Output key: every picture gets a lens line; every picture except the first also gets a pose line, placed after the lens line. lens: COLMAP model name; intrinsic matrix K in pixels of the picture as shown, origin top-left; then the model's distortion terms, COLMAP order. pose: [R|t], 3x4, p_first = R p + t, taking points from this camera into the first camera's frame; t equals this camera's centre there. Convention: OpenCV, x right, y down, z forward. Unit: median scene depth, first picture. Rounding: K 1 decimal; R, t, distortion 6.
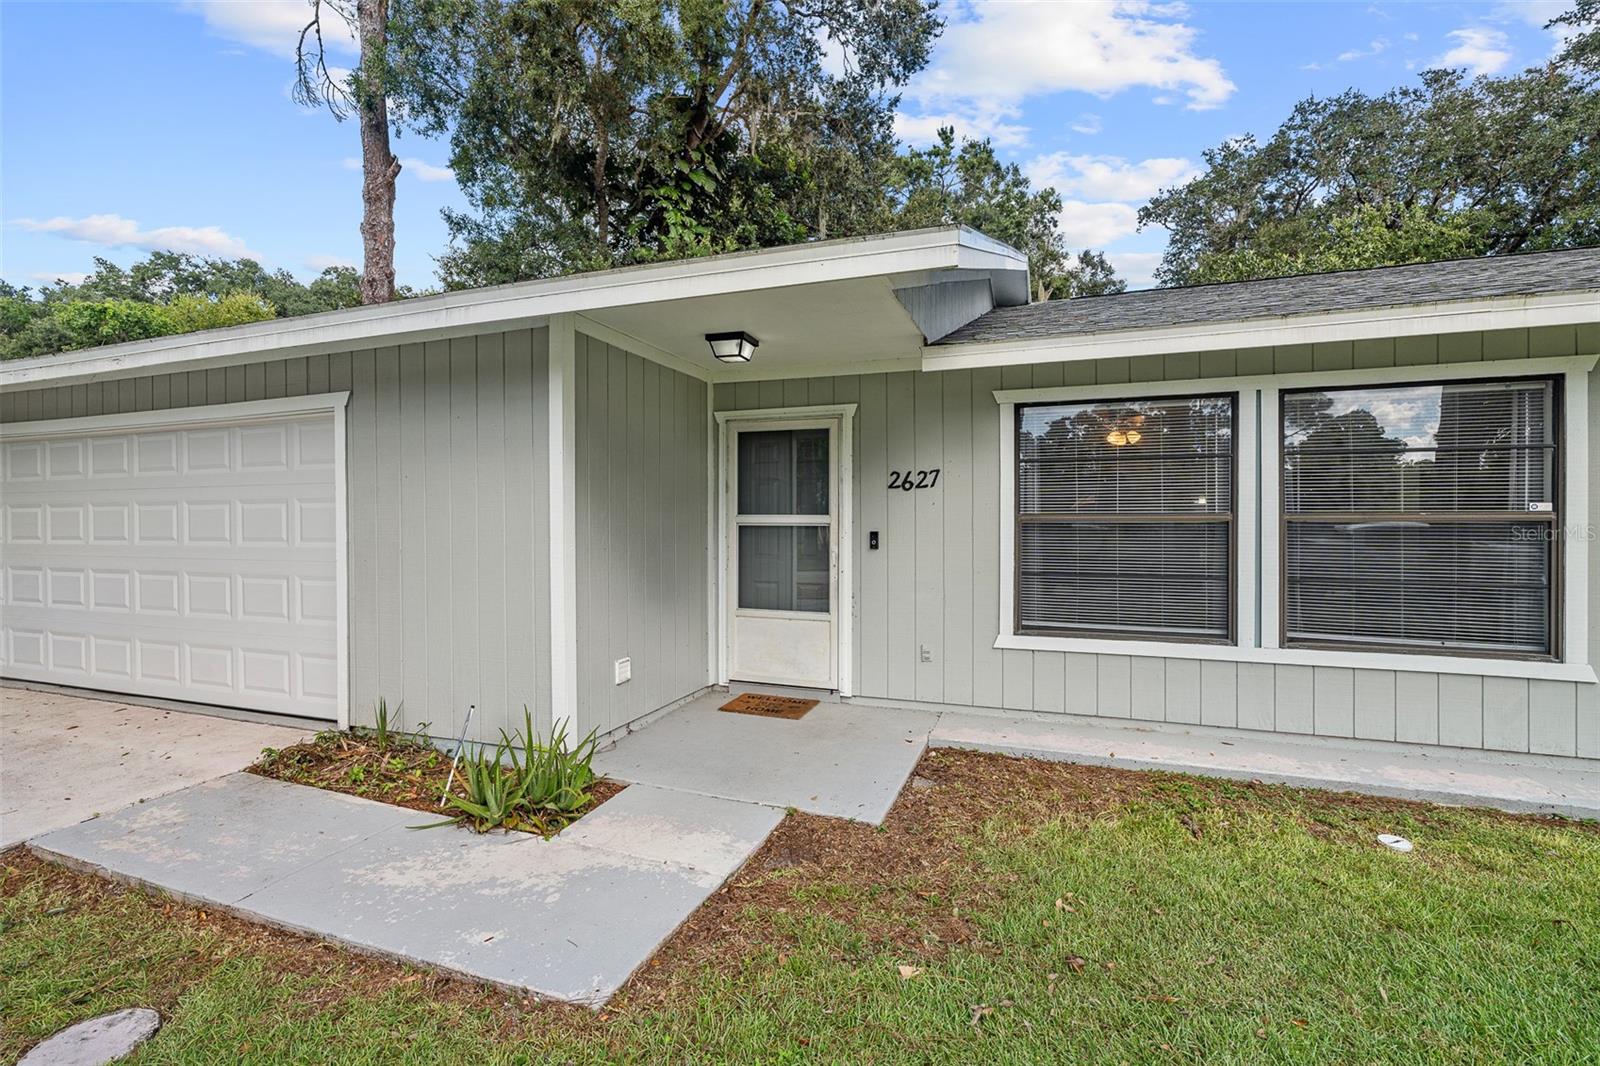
lens RADIAL K [[728.7, 0, 785.0], [0, 728.7, 521.9], [0, 0, 1]] dist [-0.004769, 0.001987]
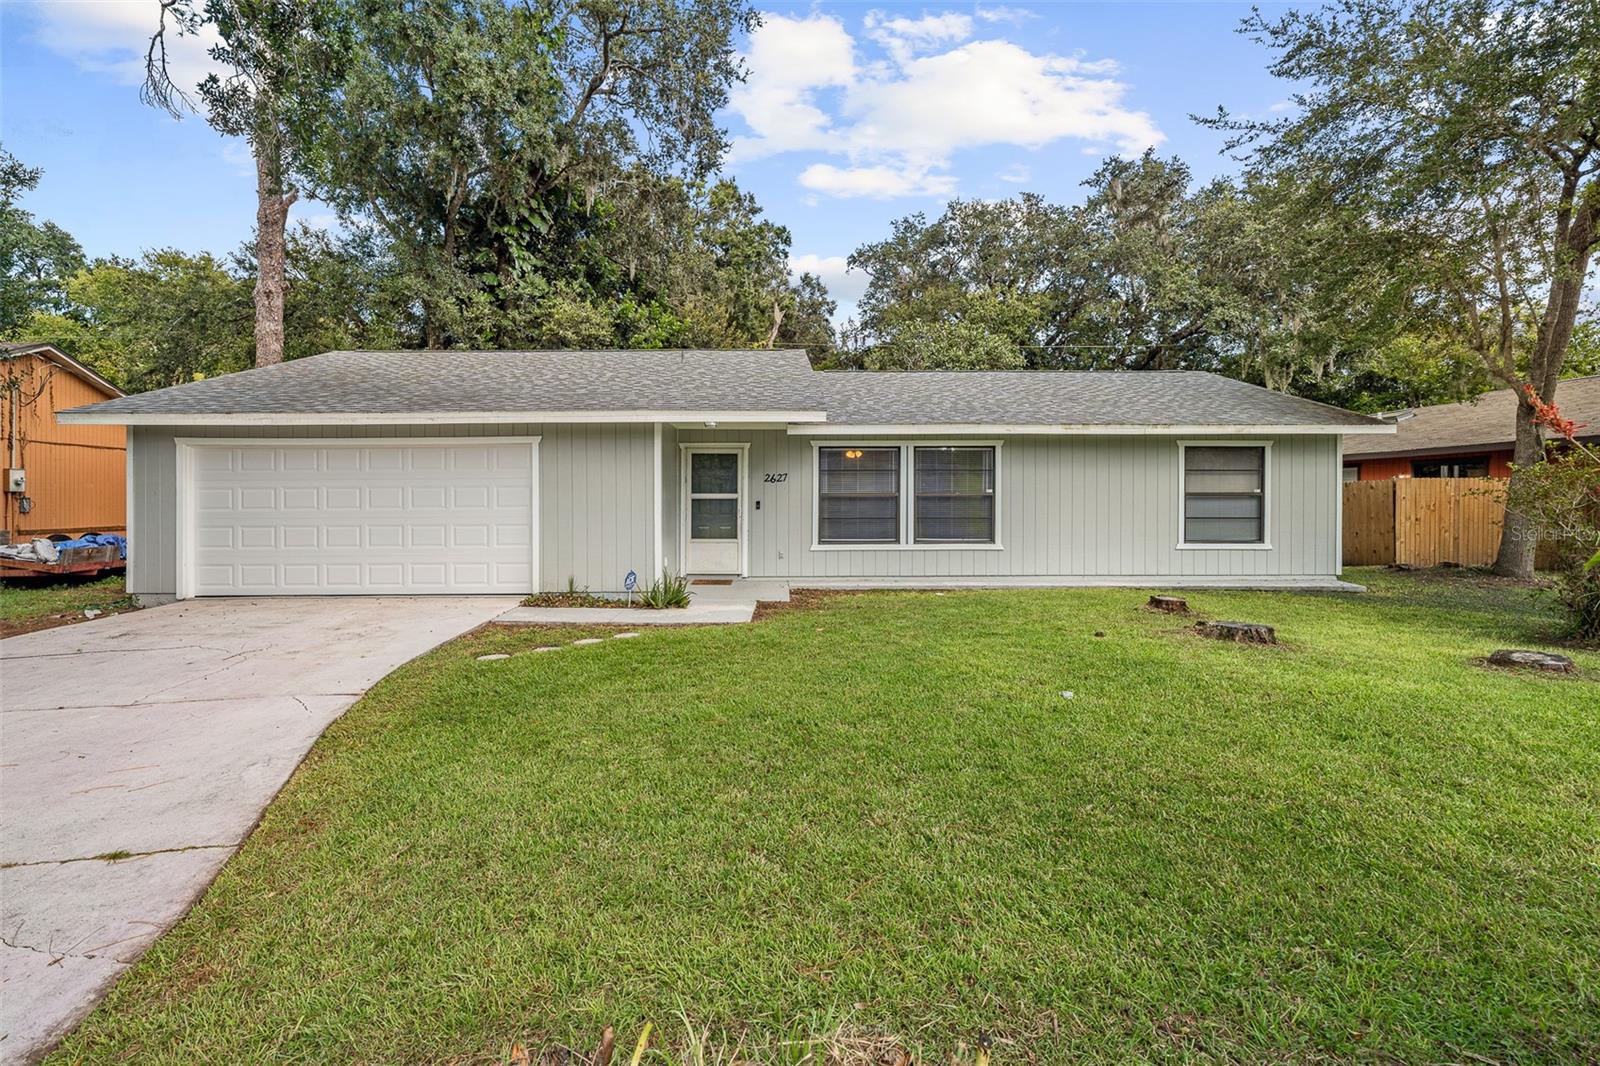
lens RADIAL K [[728.7, 0, 802.6], [0, 728.7, 527.7], [0, 0, 1]] dist [-0.004769, 0.001987]
pose [[0.920946, -0.018355, 0.389257, -0.194659], [0.002939, 0.999189, 0.040164, 0.001645], [-0.389678, -0.035845, 0.920253, -0.344164]]
